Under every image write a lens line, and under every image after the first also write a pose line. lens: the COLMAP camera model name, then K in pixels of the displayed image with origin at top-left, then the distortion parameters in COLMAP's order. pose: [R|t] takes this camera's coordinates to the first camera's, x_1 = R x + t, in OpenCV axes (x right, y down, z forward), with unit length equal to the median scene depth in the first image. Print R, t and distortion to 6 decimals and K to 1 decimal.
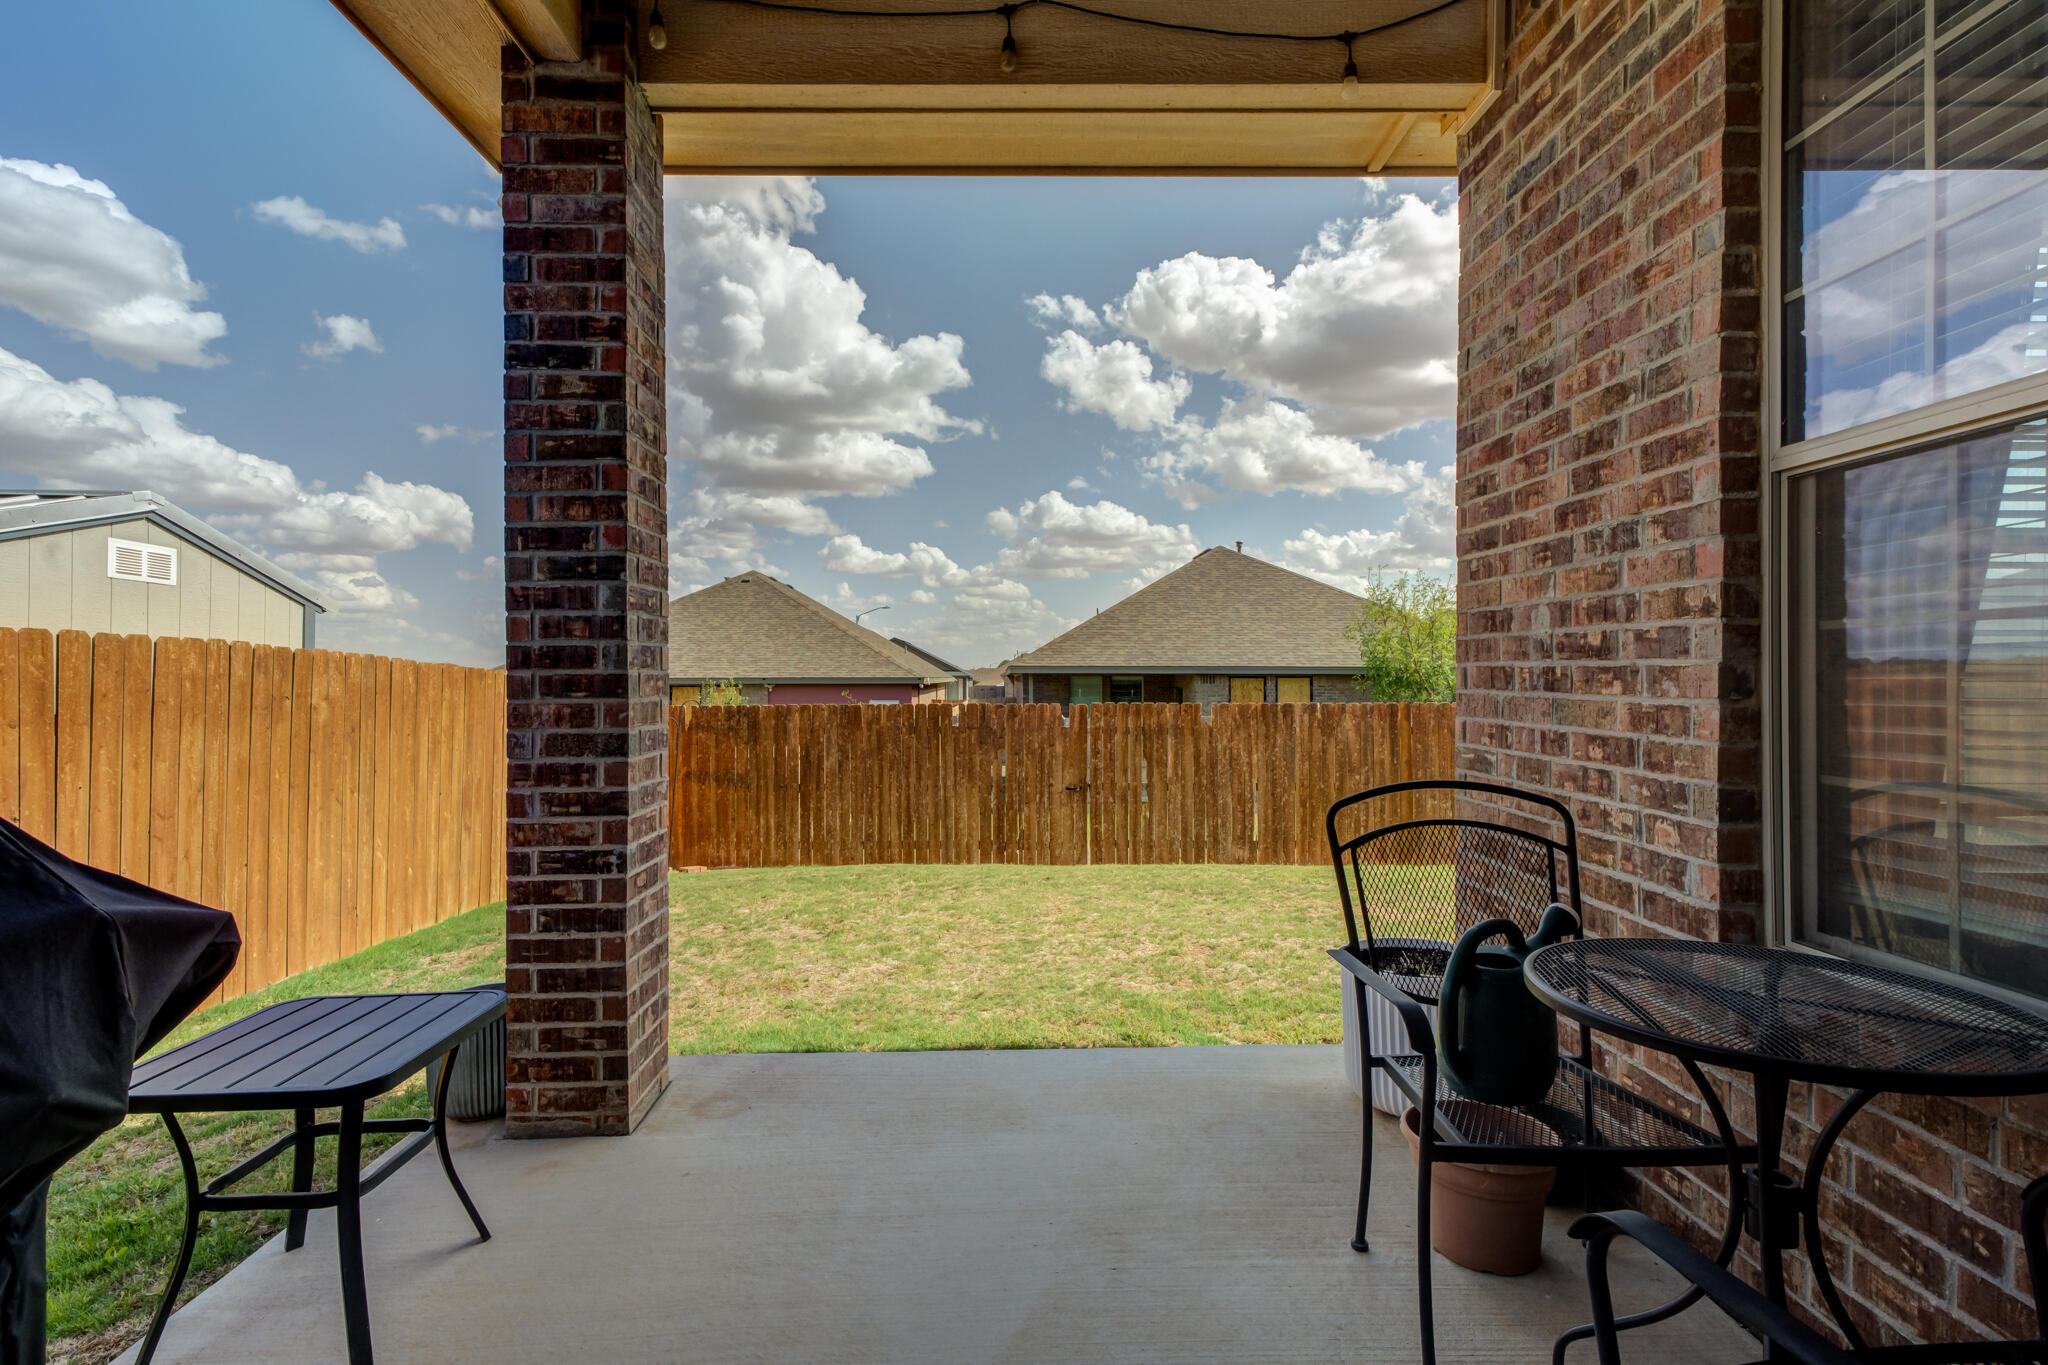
lens RADIAL K [[971.6, 0, 1064.5], [0, 971.6, 673.7], [0, 0, 1]] dist [-0.020174, 0.019923]
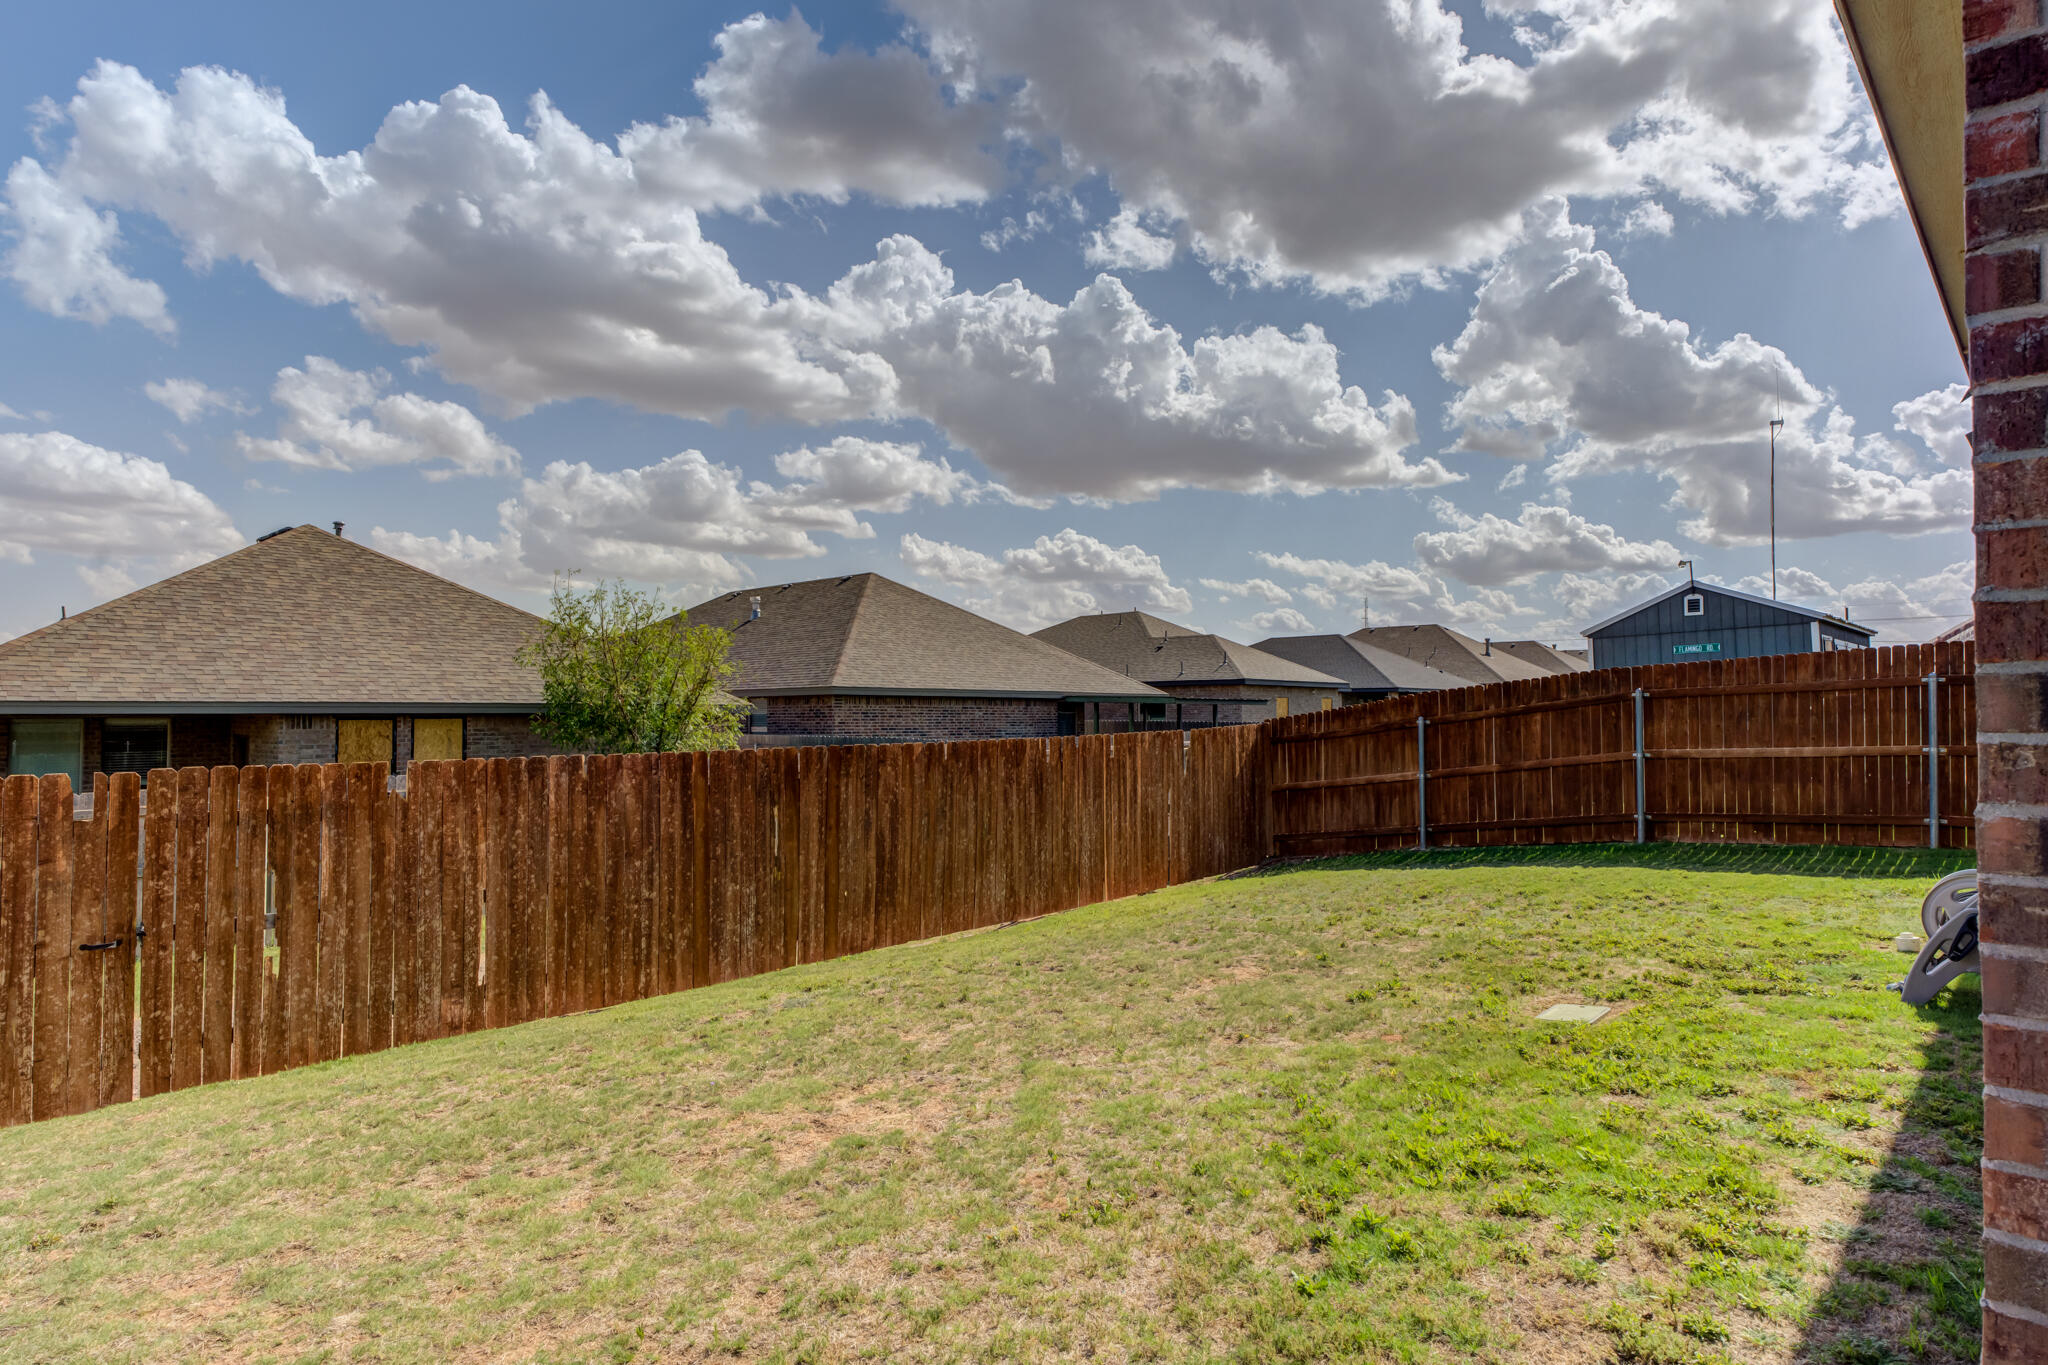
lens RADIAL K [[1109.7, 0, 994.7], [0, 1109.7, 690.7], [0, 0, 1]] dist [0.004396, -0.000038]
pose [[0.729375, 0.009435, 0.684049, -0.045320], [0.005148, 0.999801, -0.019279, 0.003185], [-0.684094, 0.017583, 0.729182, 0.271609]]
